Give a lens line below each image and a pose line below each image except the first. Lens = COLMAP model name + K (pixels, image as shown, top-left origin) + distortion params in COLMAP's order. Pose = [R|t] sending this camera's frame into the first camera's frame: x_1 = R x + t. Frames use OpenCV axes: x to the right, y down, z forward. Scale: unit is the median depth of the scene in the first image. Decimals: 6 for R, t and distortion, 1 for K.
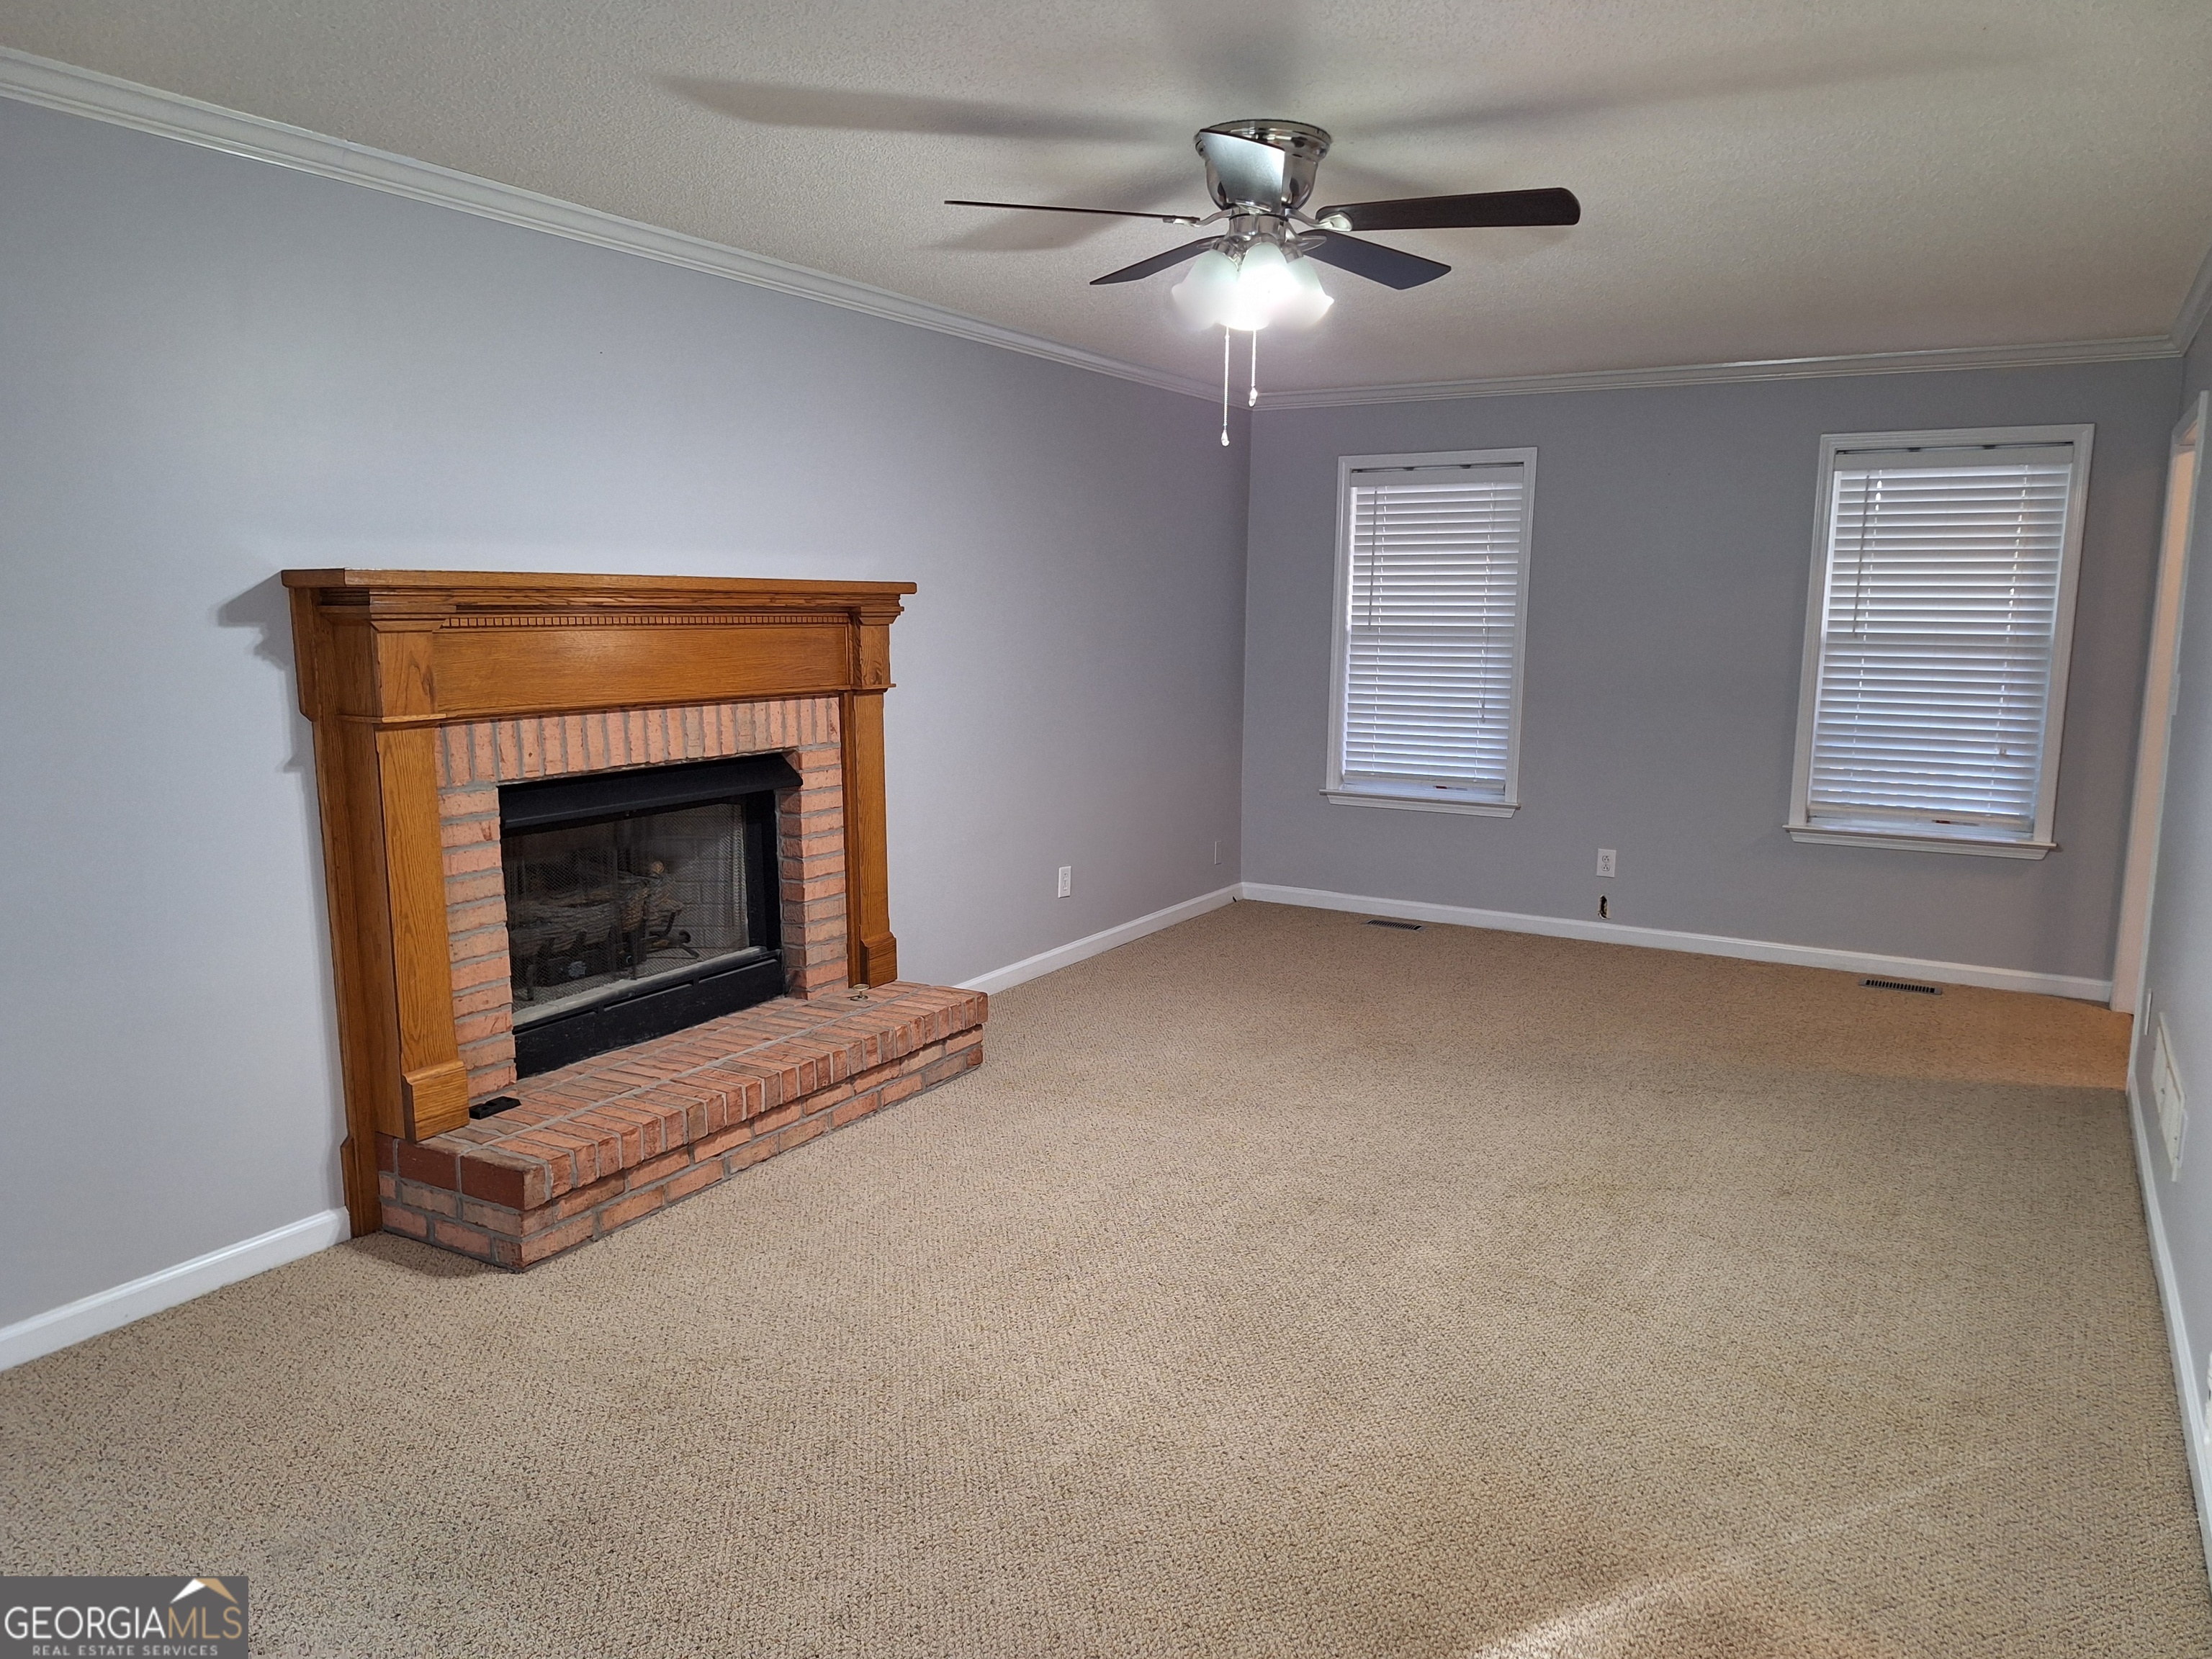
lens RADIAL K [[1541.3, 0, 1143.0], [0, 1541.3, 834.4], [0, 0, 1]] dist [0.093326, -0.114987]
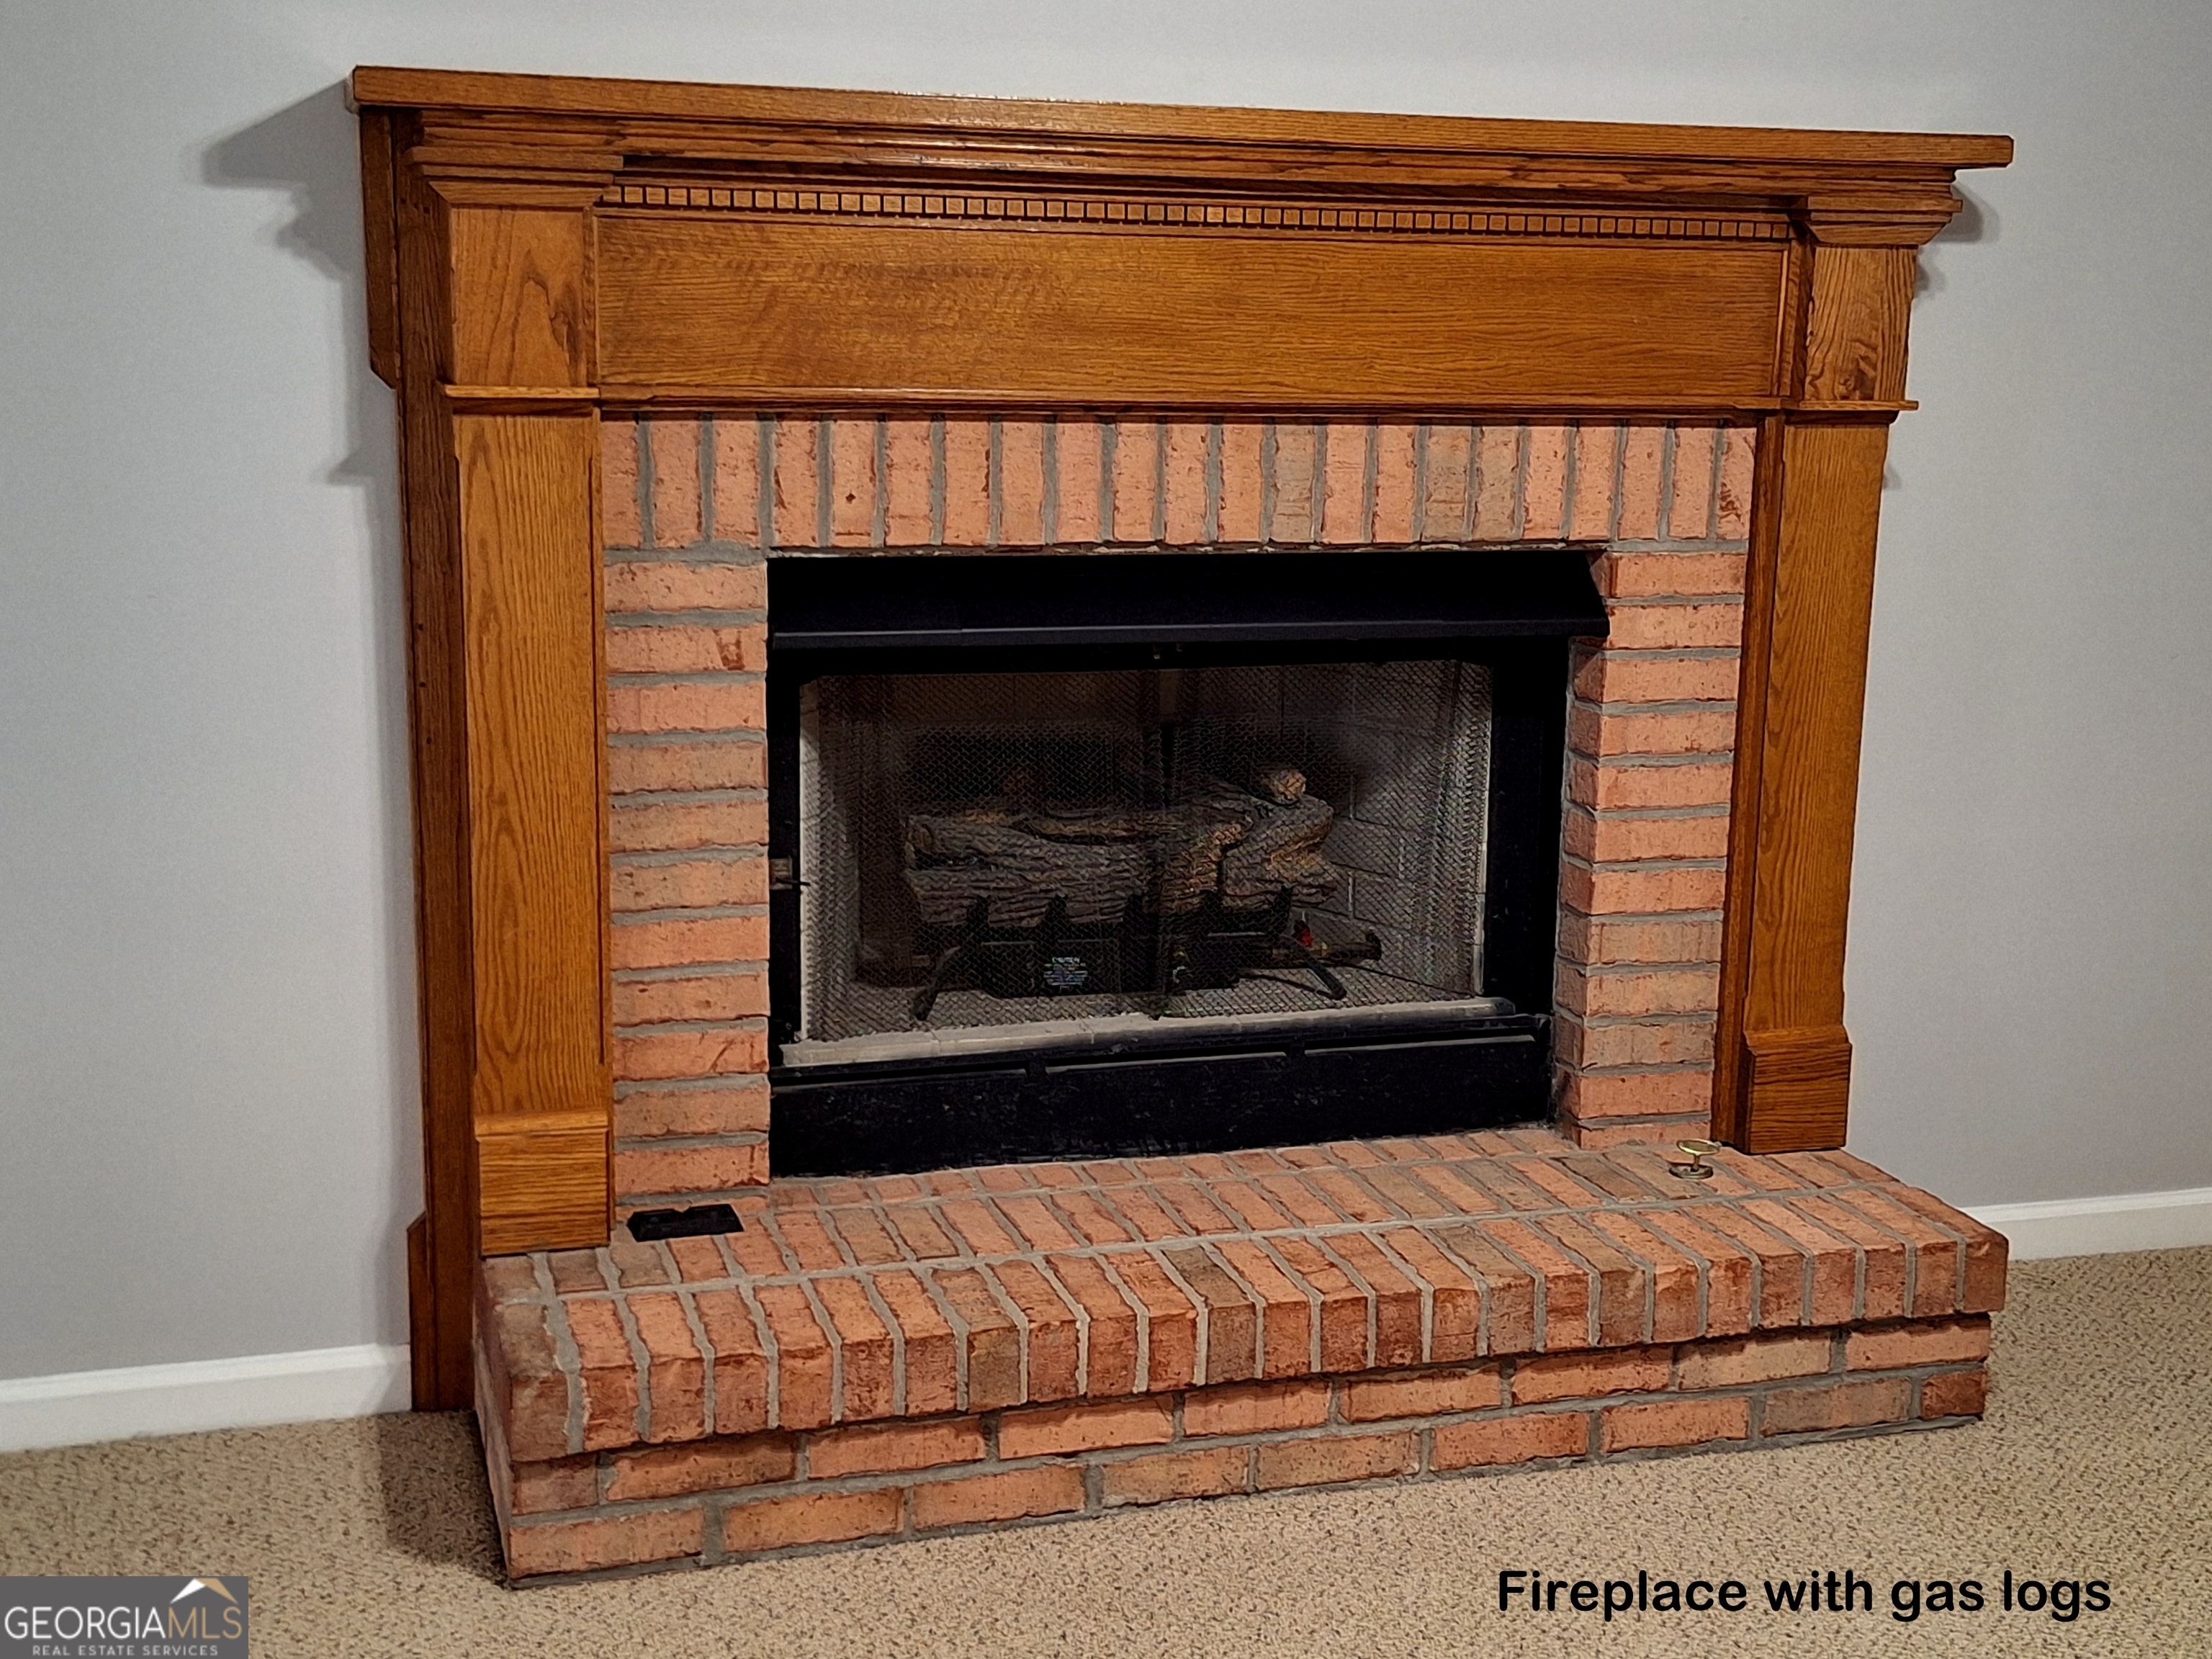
lens RADIAL K [[2863.1, 0, 1155.8], [0, 2863.1, 836.3], [0, 0, 1]] dist [0.129218, -0.027120]
pose [[0.732456, 0.151658, -0.663707, 0.226270], [-0.125219, 0.988252, 0.087628, -0.033476], [0.669200, 0.018925, 0.742842, 0.379524]]
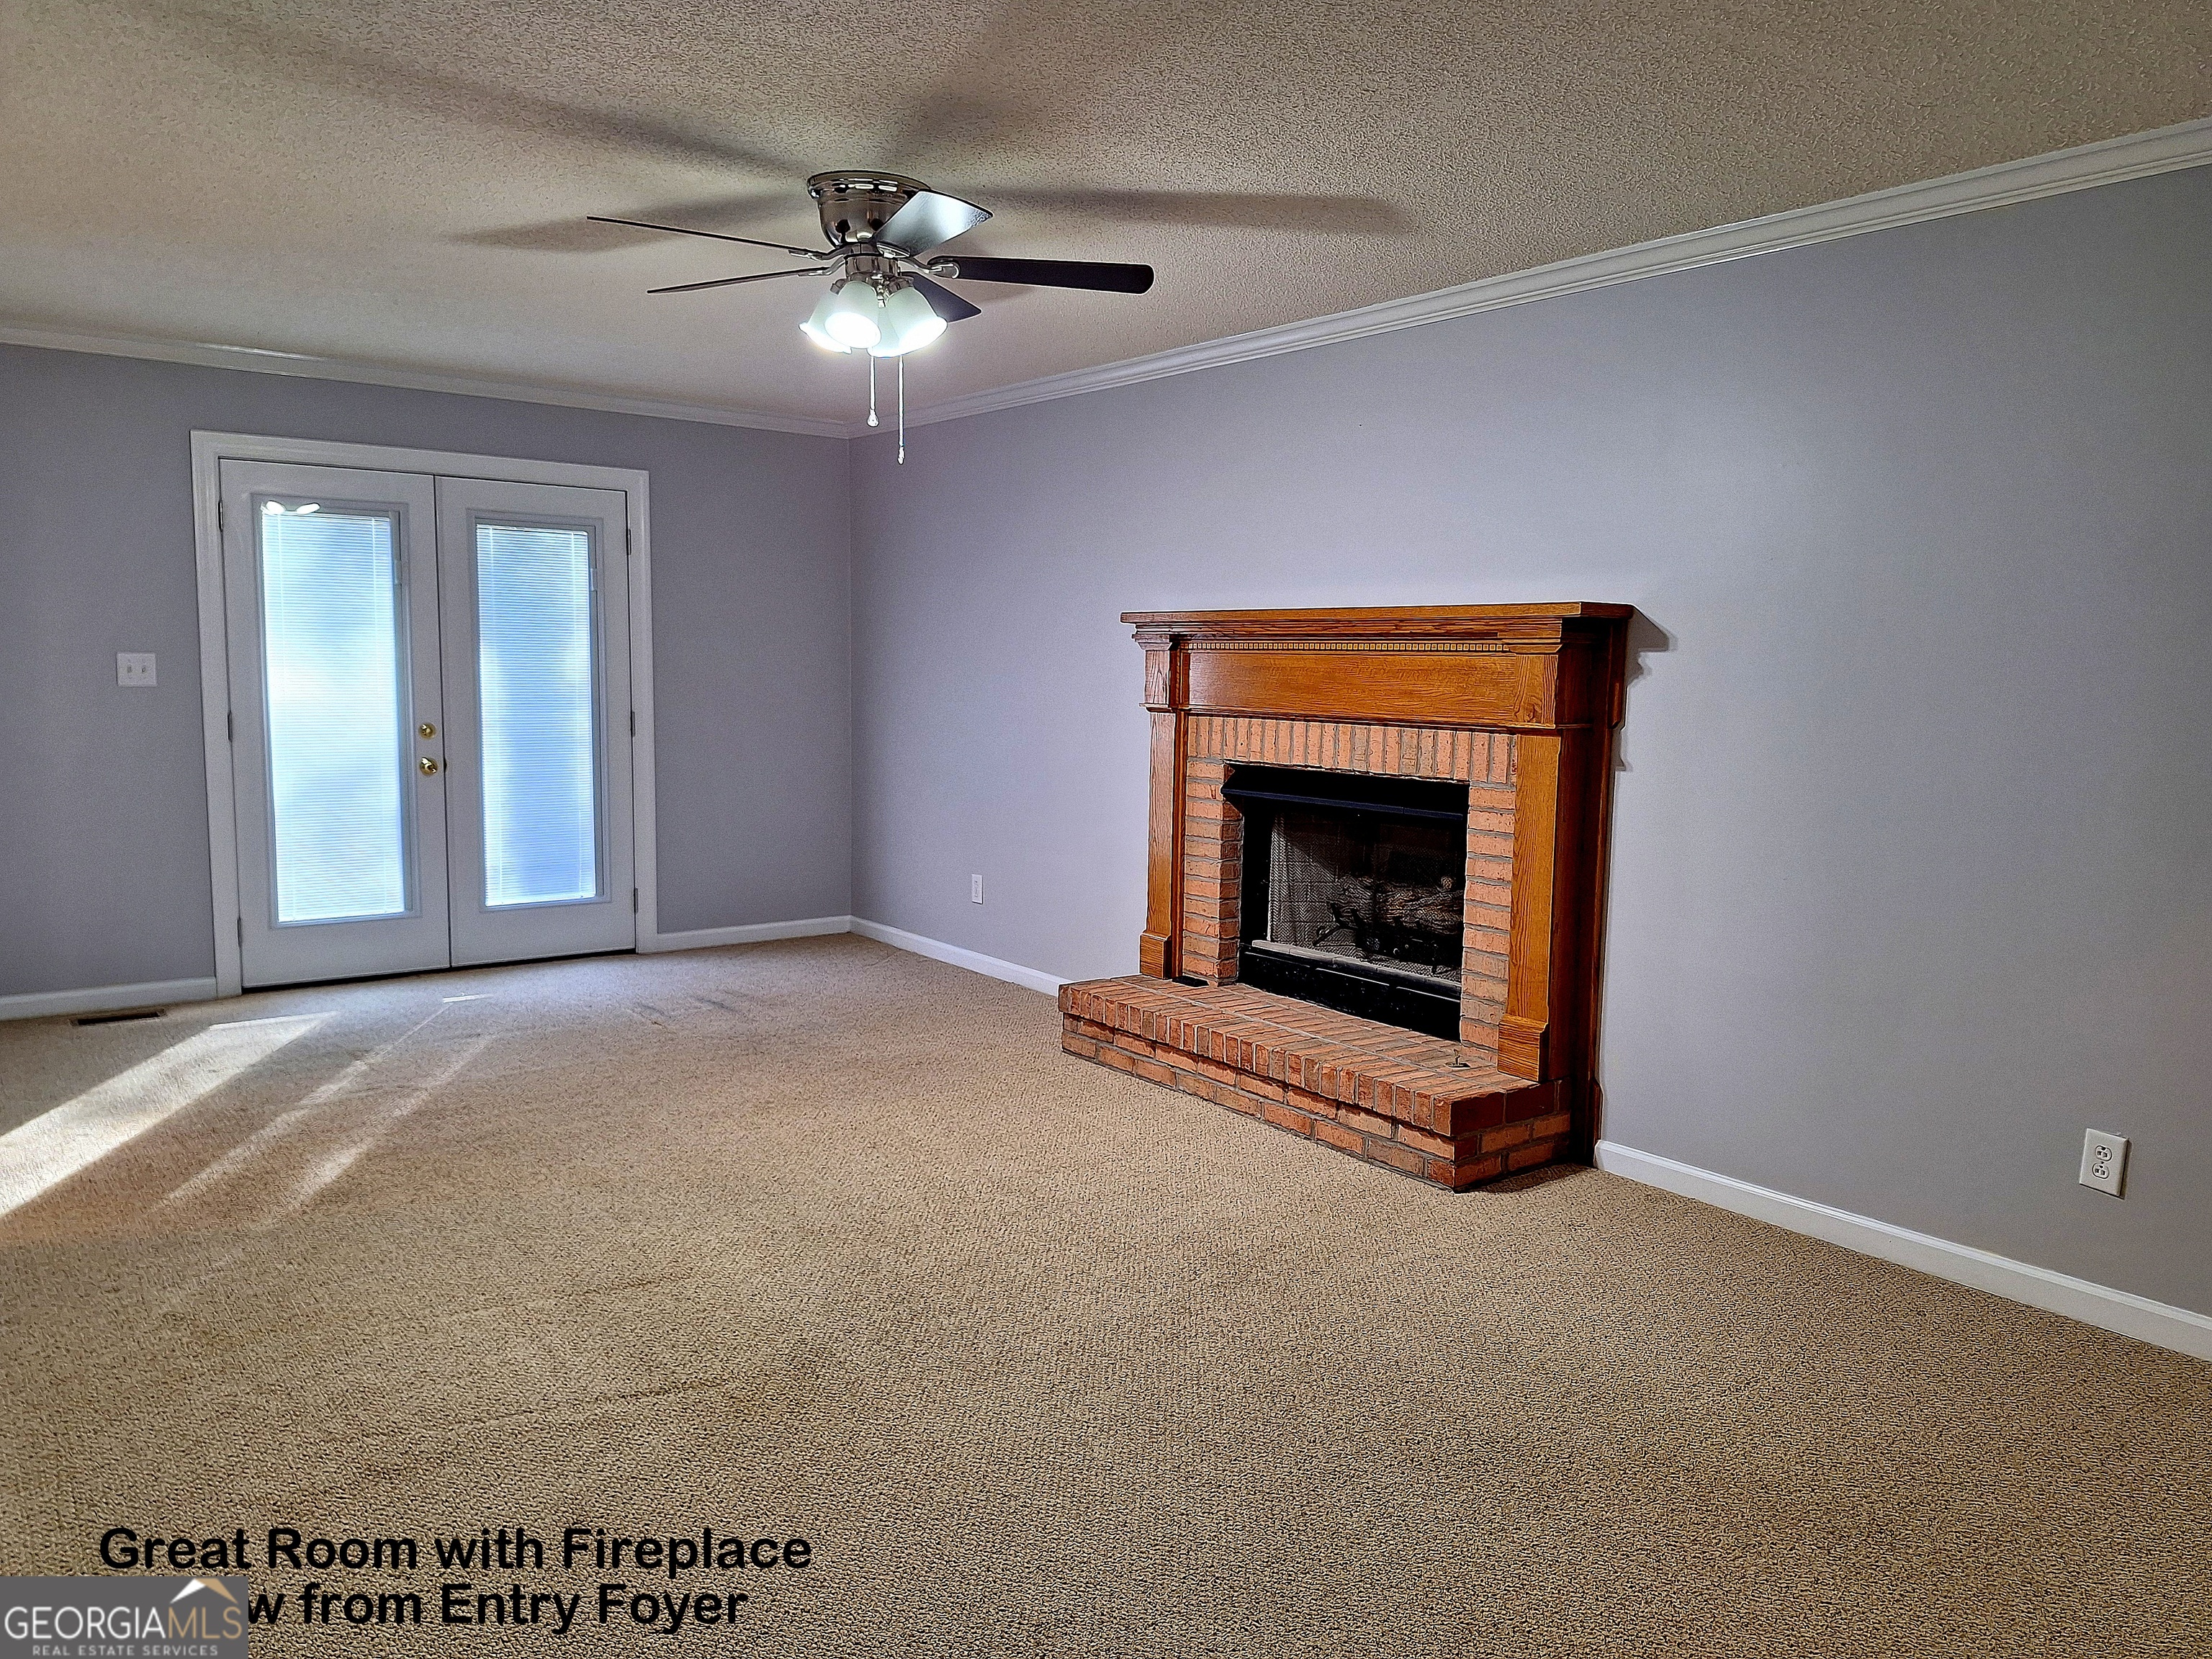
lens RADIAL K [[1574.0, 0, 1124.1], [0, 1574.0, 833.8], [0, 0, 1]] dist [0.071185, -0.107093]
pose [[-0.396003, 0.092921, -0.913536, 0.806509], [-0.153193, 0.974239, 0.165502, -0.165292], [0.905380, 0.205487, -0.371566, 1.270037]]
